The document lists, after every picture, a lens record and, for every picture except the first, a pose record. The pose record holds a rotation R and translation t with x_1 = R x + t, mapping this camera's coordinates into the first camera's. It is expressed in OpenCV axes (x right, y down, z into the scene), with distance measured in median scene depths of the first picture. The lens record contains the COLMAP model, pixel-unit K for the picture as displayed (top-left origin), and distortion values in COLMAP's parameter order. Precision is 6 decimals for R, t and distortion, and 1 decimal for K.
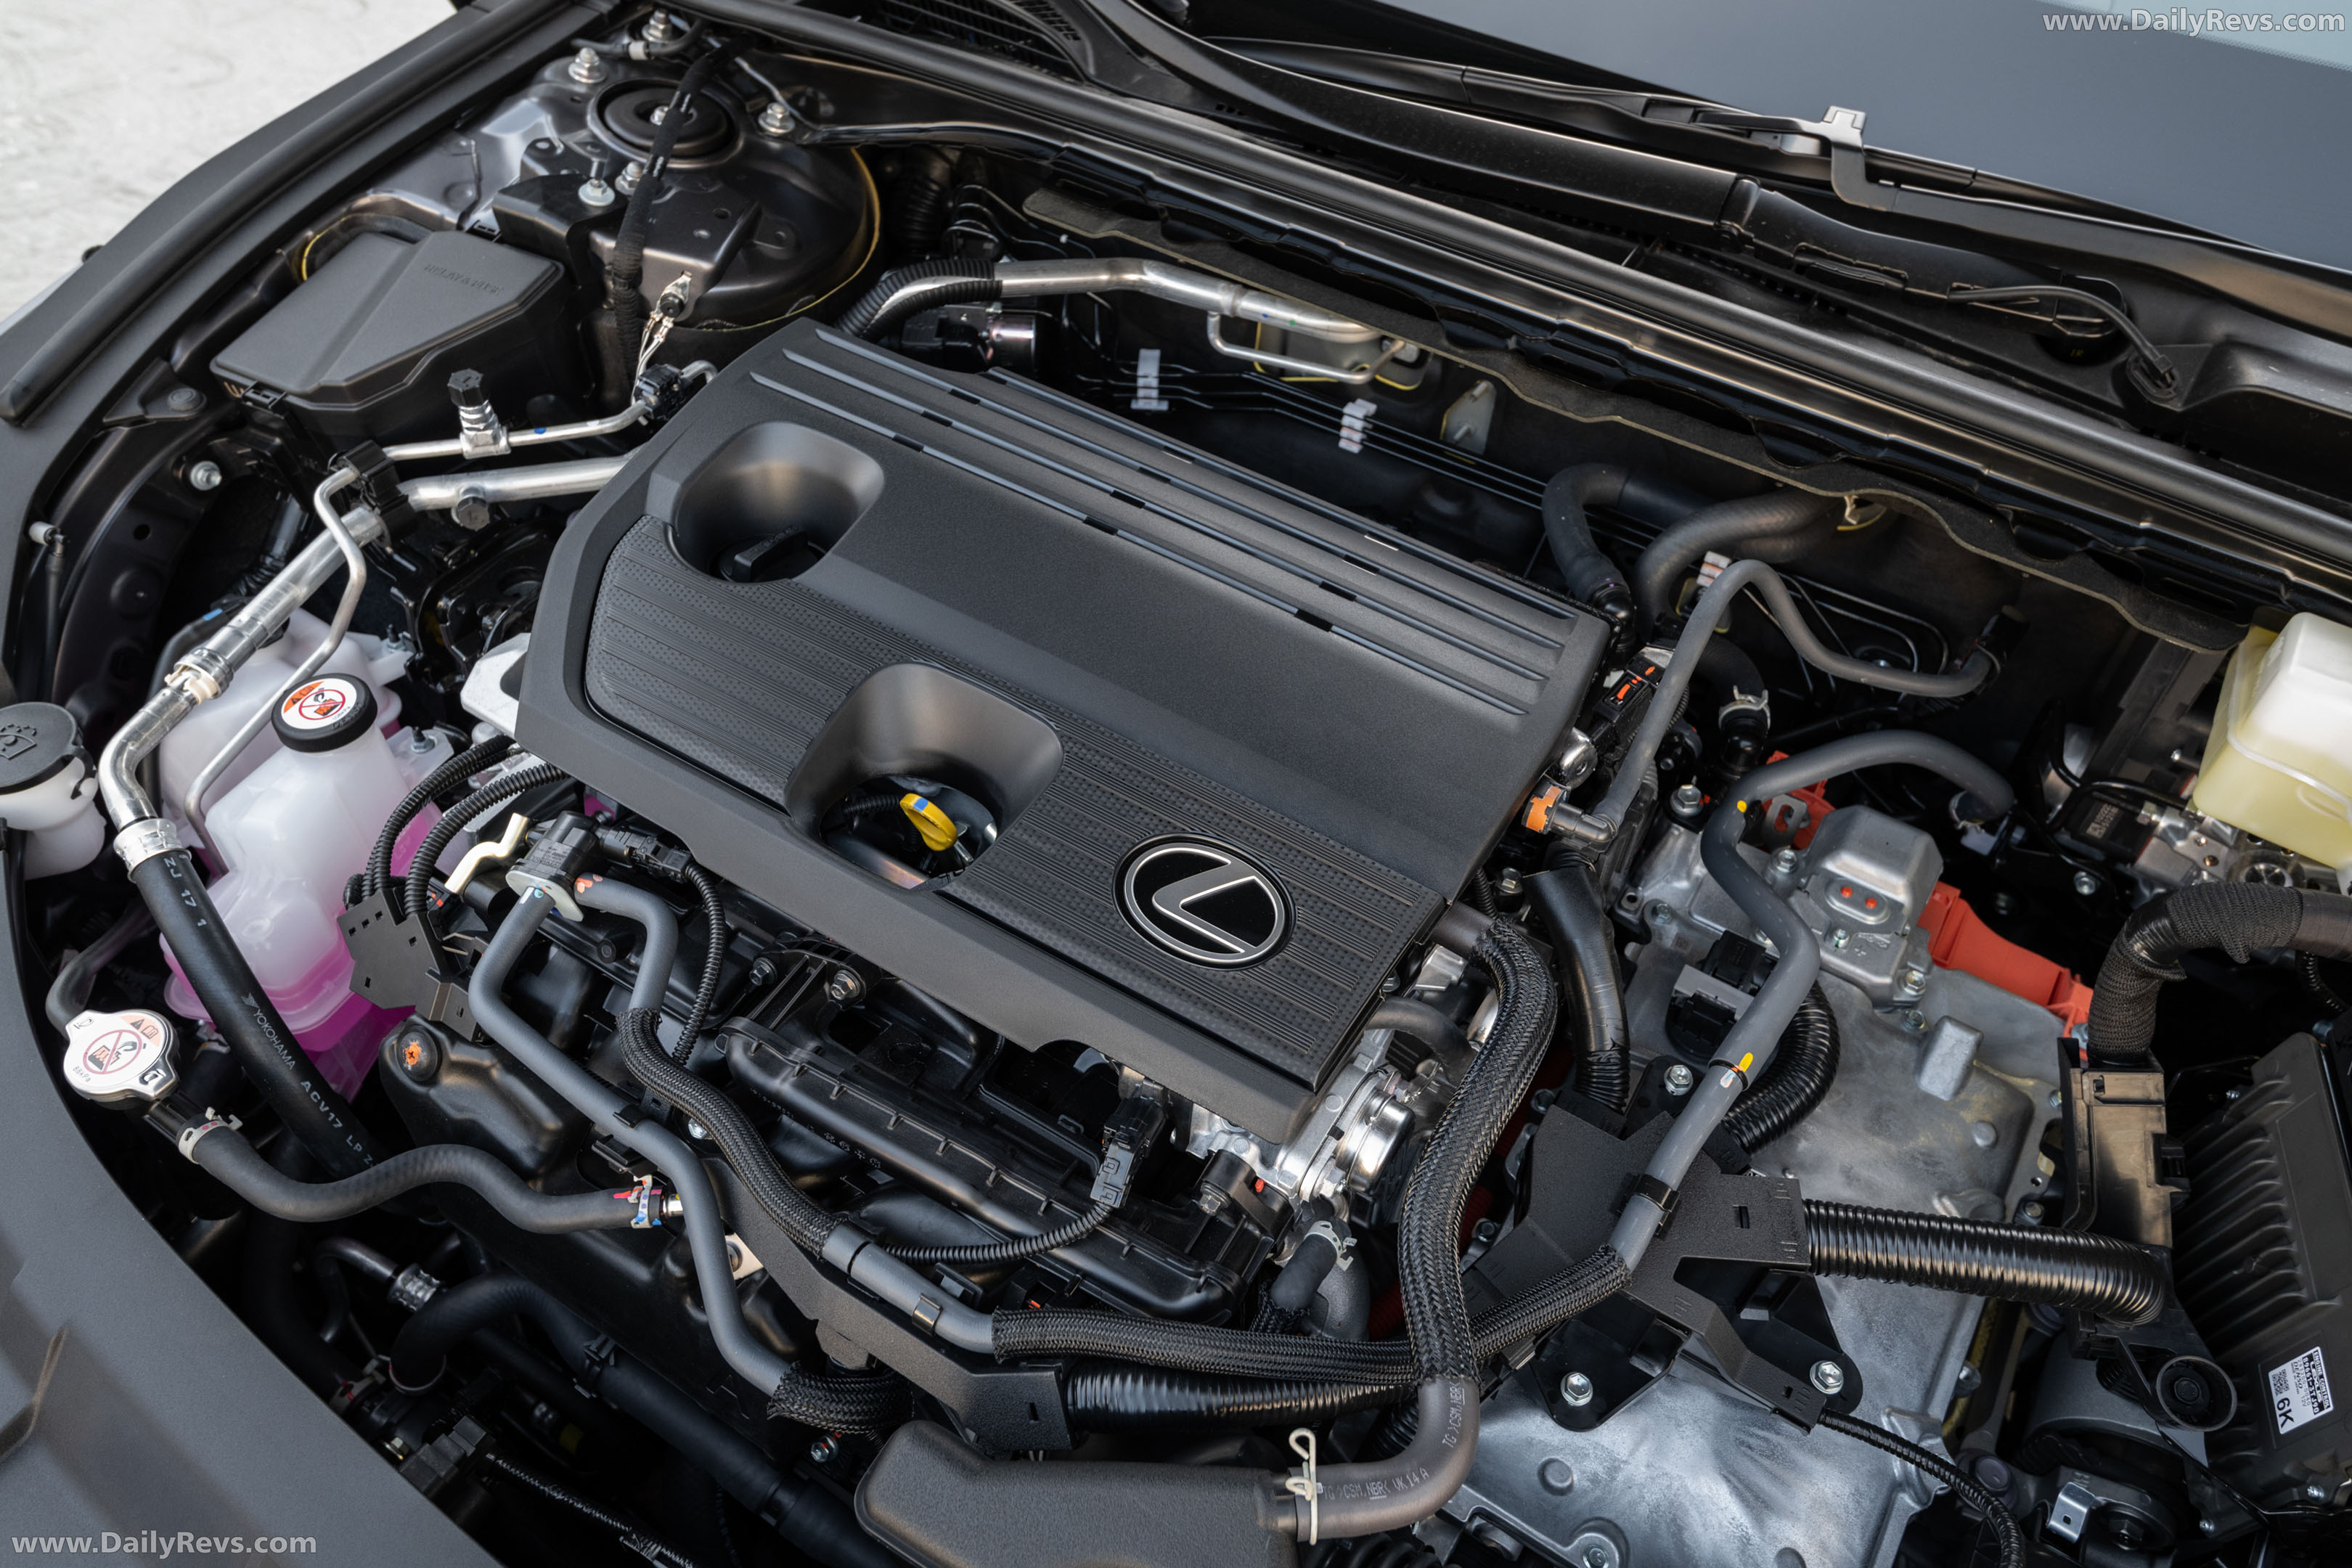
lens RADIAL K [[1618.2, 0, 1170.5], [0, 1618.2, 765.2], [0, 0, 1]] dist [0.008584, -0.007659]
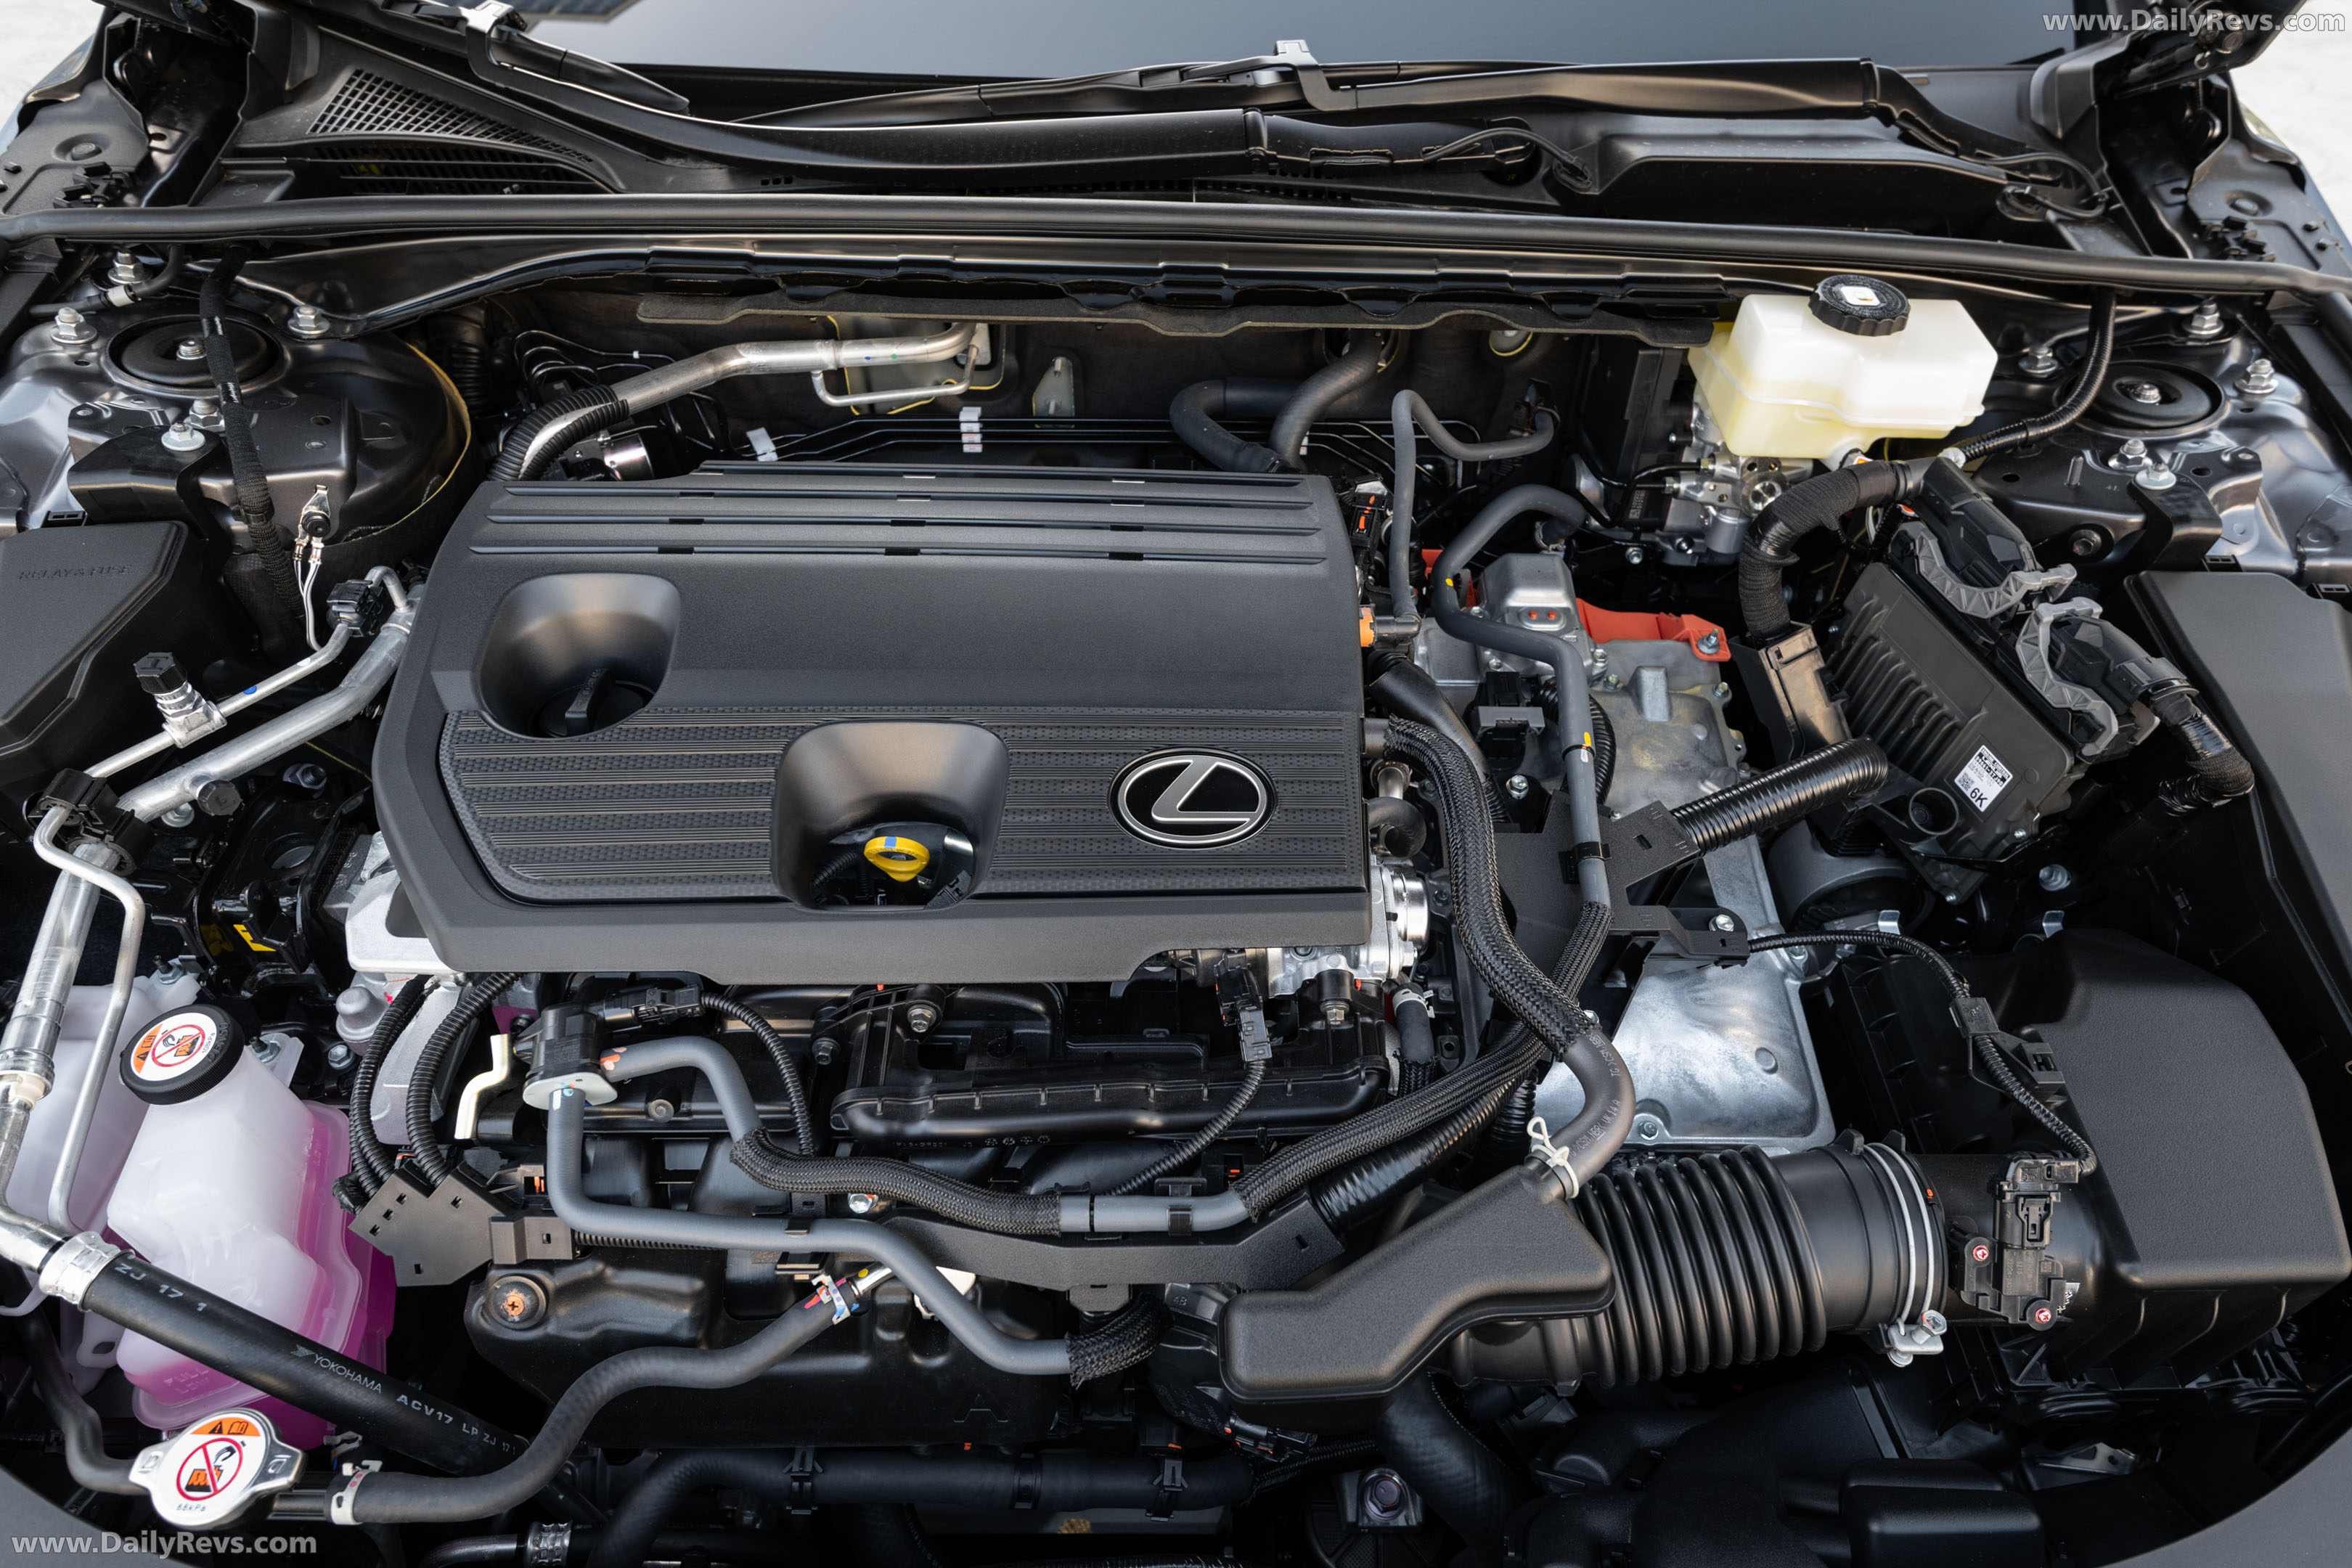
lens RADIAL K [[1354.7, 0, 1196.6], [0, 1354.7, 801.8], [0, 0, 1]] dist [0.006498, -0.014982]
pose [[0.838730, -0.415104, 0.352449, -0.276776], [0.403825, 0.908341, 0.108826, -0.014856], [-0.365318, 0.051052, 0.929482, 0.091337]]
